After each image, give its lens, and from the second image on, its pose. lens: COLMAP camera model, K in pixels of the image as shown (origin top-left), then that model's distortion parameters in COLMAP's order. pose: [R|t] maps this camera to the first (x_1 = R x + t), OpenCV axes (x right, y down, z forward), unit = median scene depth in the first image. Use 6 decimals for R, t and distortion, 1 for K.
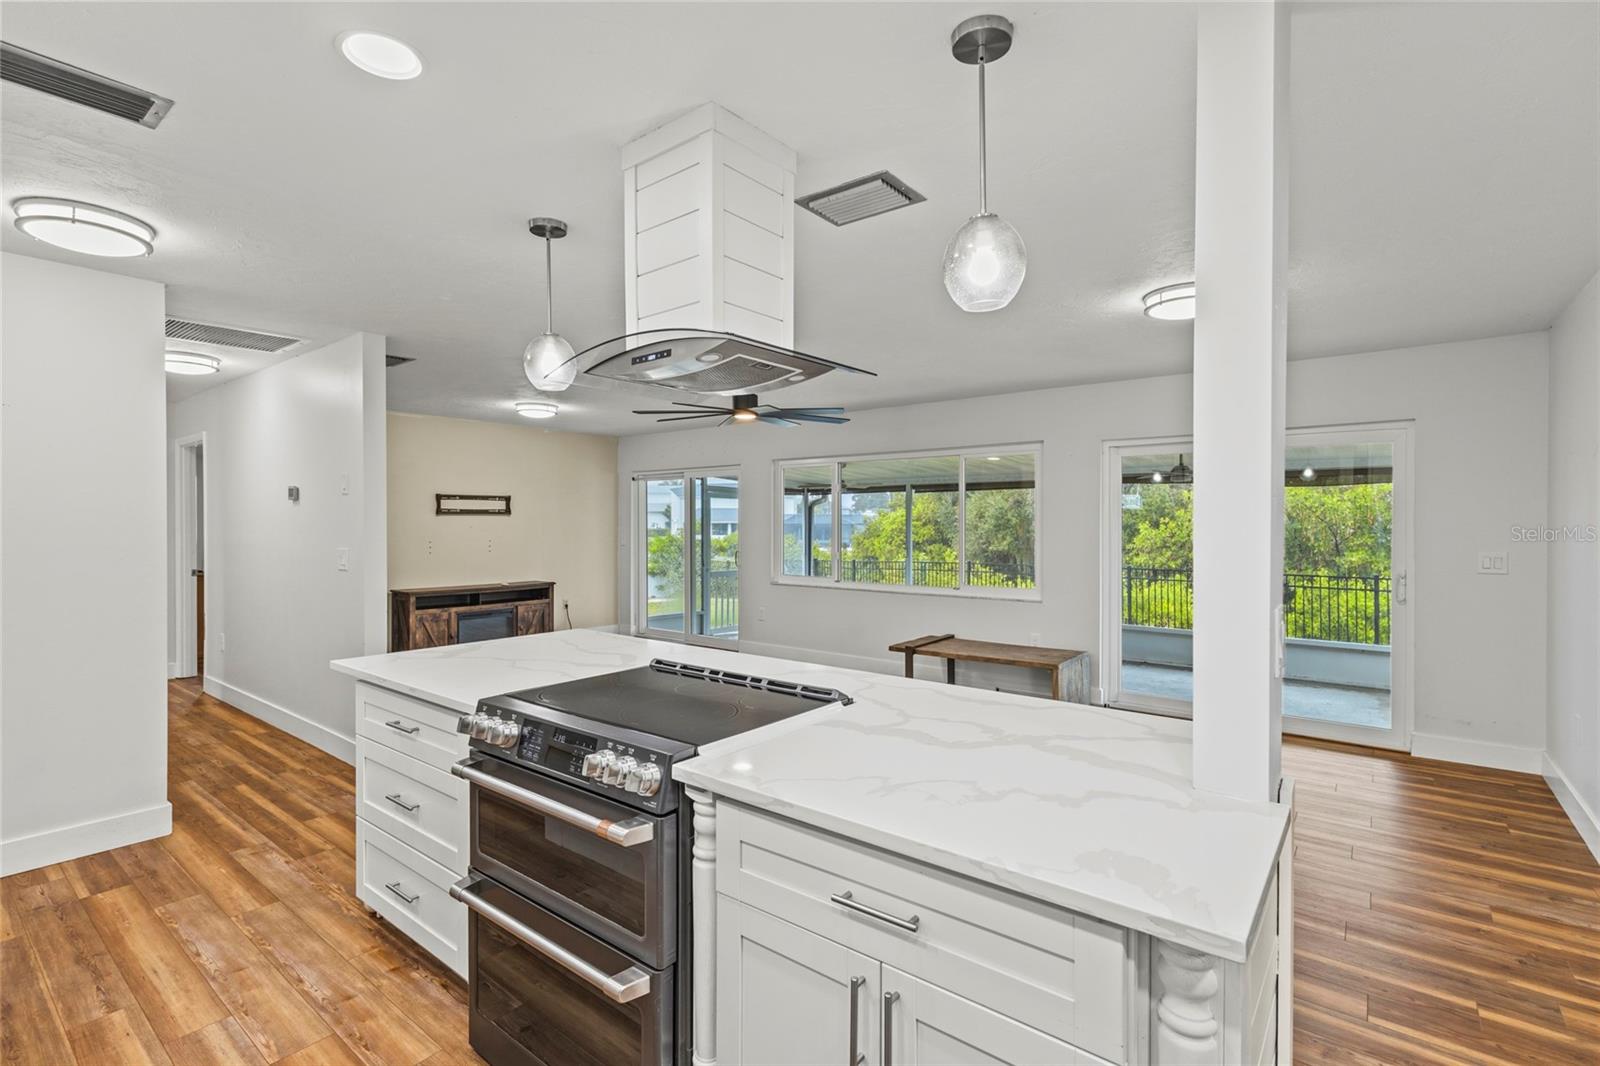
lens RADIAL K [[735.6, 0, 795.6], [0, 735.6, 529.4], [0, 0, 1]] dist [0.003324, 0.000861]
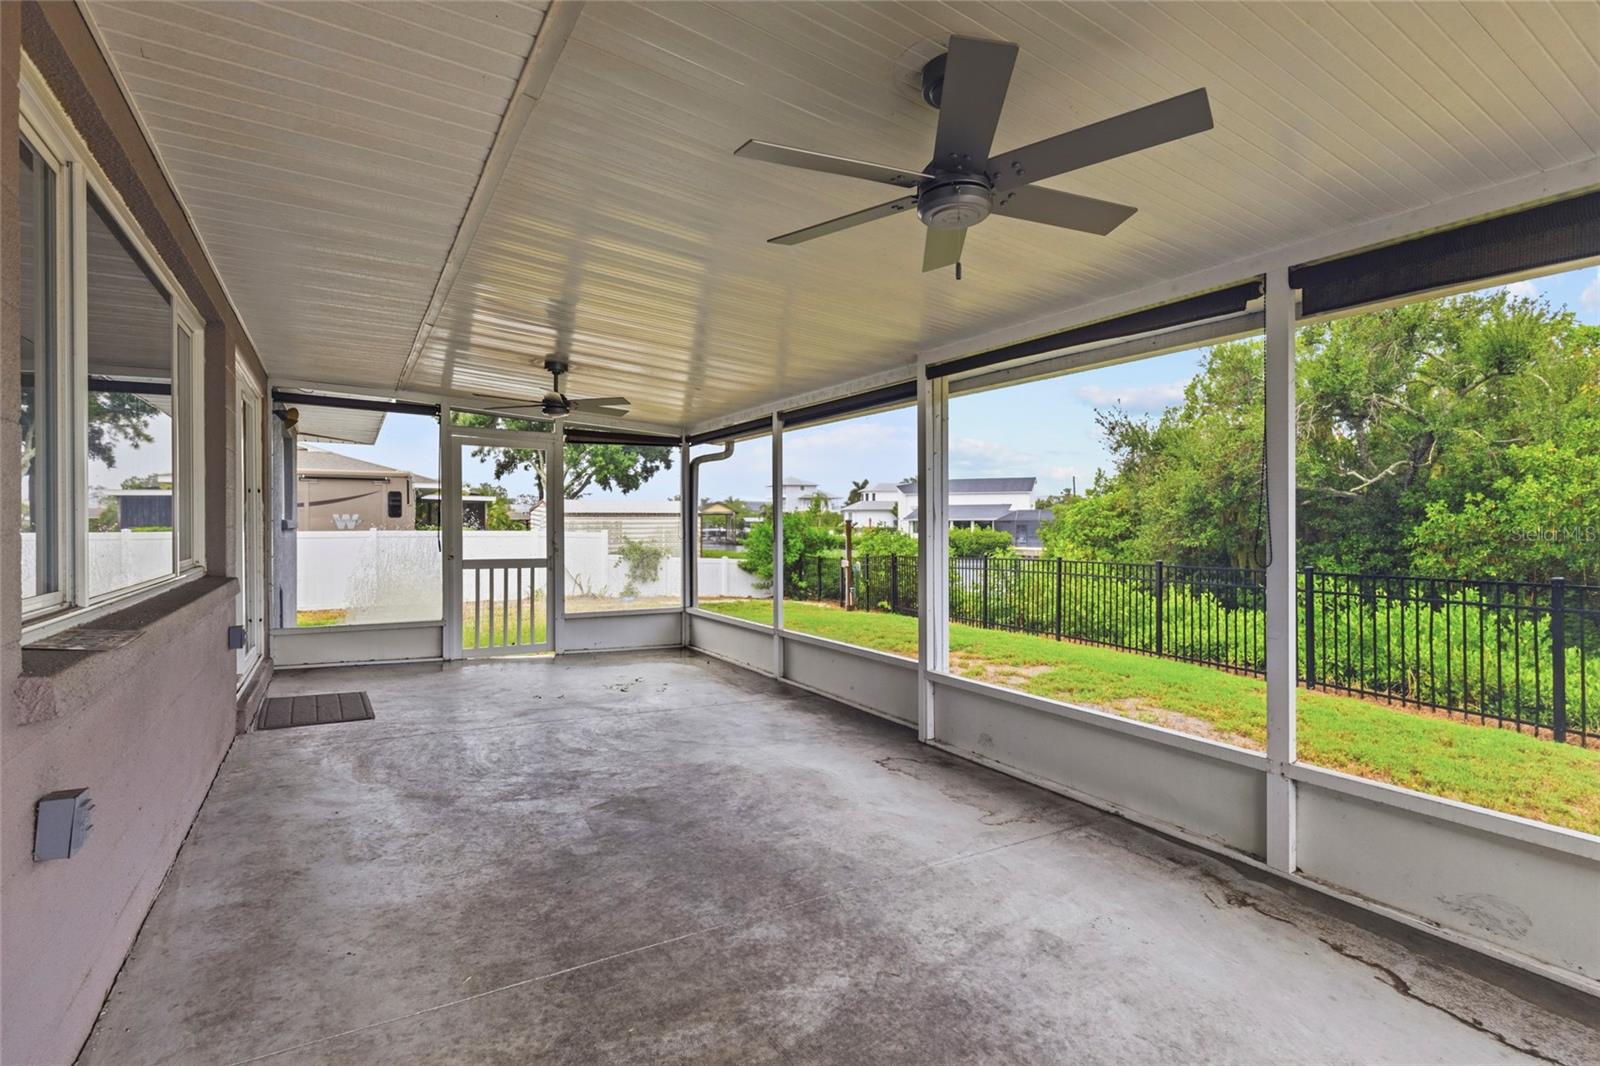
lens RADIAL K [[735.6, 0, 795.0], [0, 735.6, 530.5], [0, 0, 1]] dist [0.003324, 0.000861]
pose [[0.940215, 0.001334, -0.340580, 0.588517], [-0.001018, 0.999999, 0.001108, 0.046914], [0.340581, -0.000695, 0.940215, 0.775541]]
